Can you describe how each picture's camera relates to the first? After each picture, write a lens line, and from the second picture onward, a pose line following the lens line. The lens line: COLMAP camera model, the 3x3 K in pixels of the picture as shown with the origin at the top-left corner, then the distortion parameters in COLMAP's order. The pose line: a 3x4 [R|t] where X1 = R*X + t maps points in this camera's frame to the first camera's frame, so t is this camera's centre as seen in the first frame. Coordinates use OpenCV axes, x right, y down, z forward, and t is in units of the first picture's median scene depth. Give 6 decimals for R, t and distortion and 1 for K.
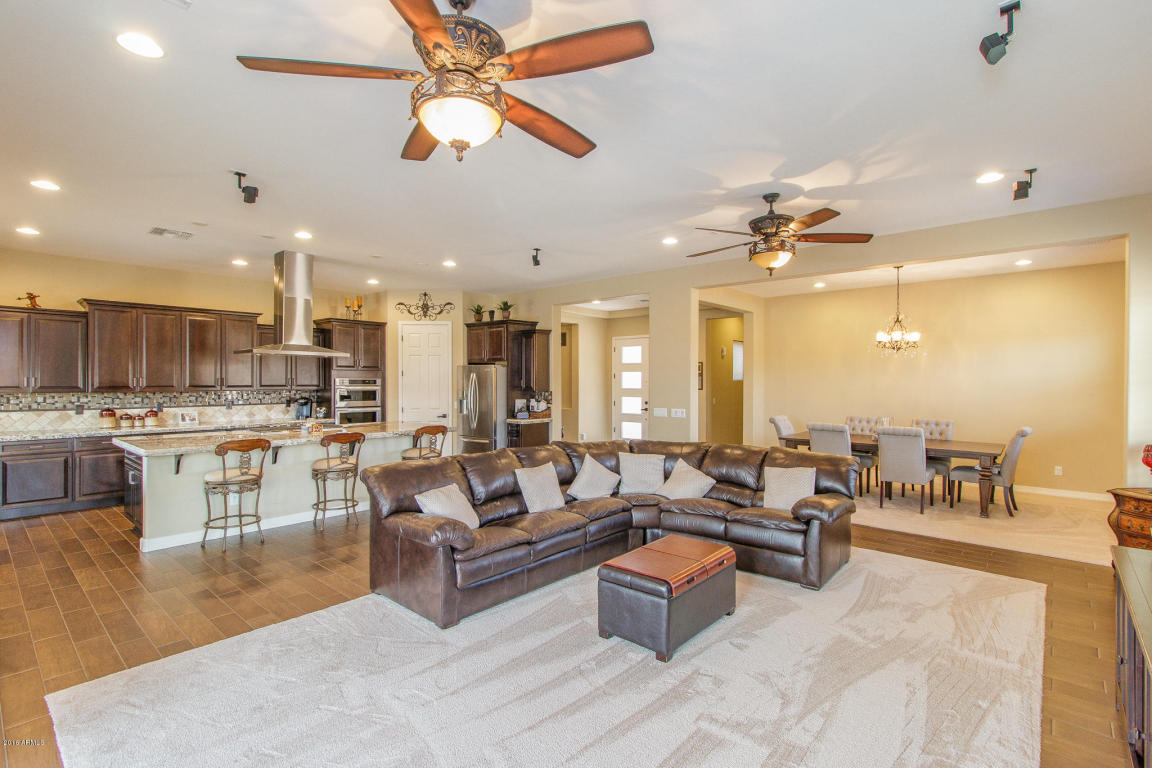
lens RADIAL K [[530.5, 0, 564.2], [0, 530.5, 384.0], [0, 0, 1]] dist [0.001472, 0.000279]
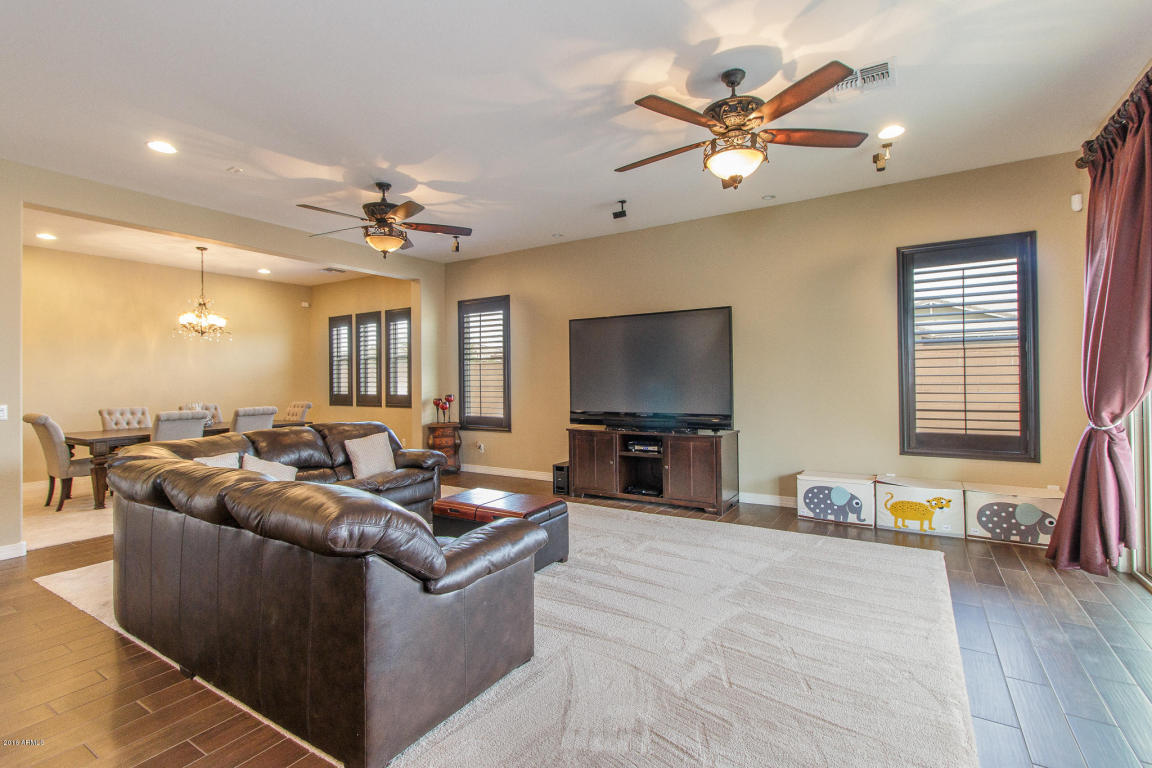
lens RADIAL K [[530.5, 0, 576.9], [0, 530.5, 374.1], [0, 0, 1]] dist [0.001472, 0.000279]
pose [[-0.167304, 0.007457, 0.985877, -0.463839], [0.019901, 0.999793, -0.004185, 0.028682], [-0.985705, 0.018920, -0.167418, 0.495440]]
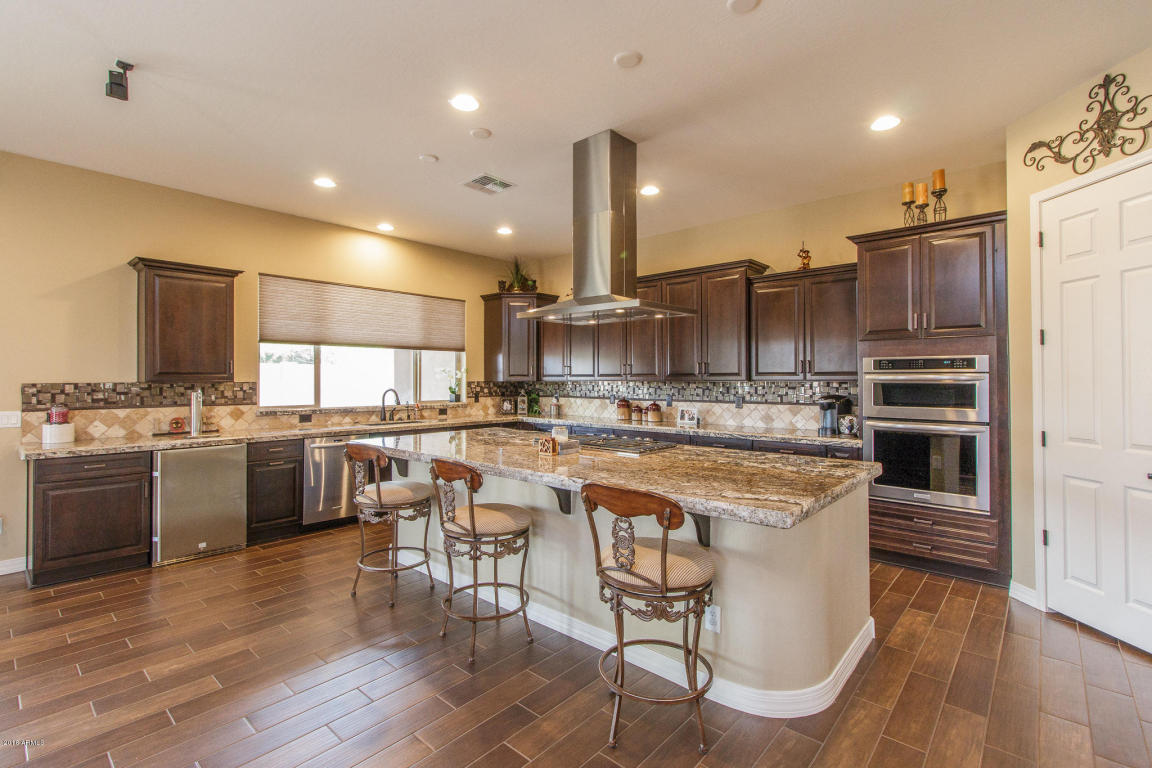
lens RADIAL K [[530.5, 0, 579.6], [0, 530.5, 373.7], [0, 0, 1]] dist [0.001472, 0.000279]
pose [[0.004072, -0.014029, -0.999893, 0.068458], [-0.006107, 0.999883, -0.014053, 0.015487], [0.999973, 0.006164, 0.003986, 0.904197]]
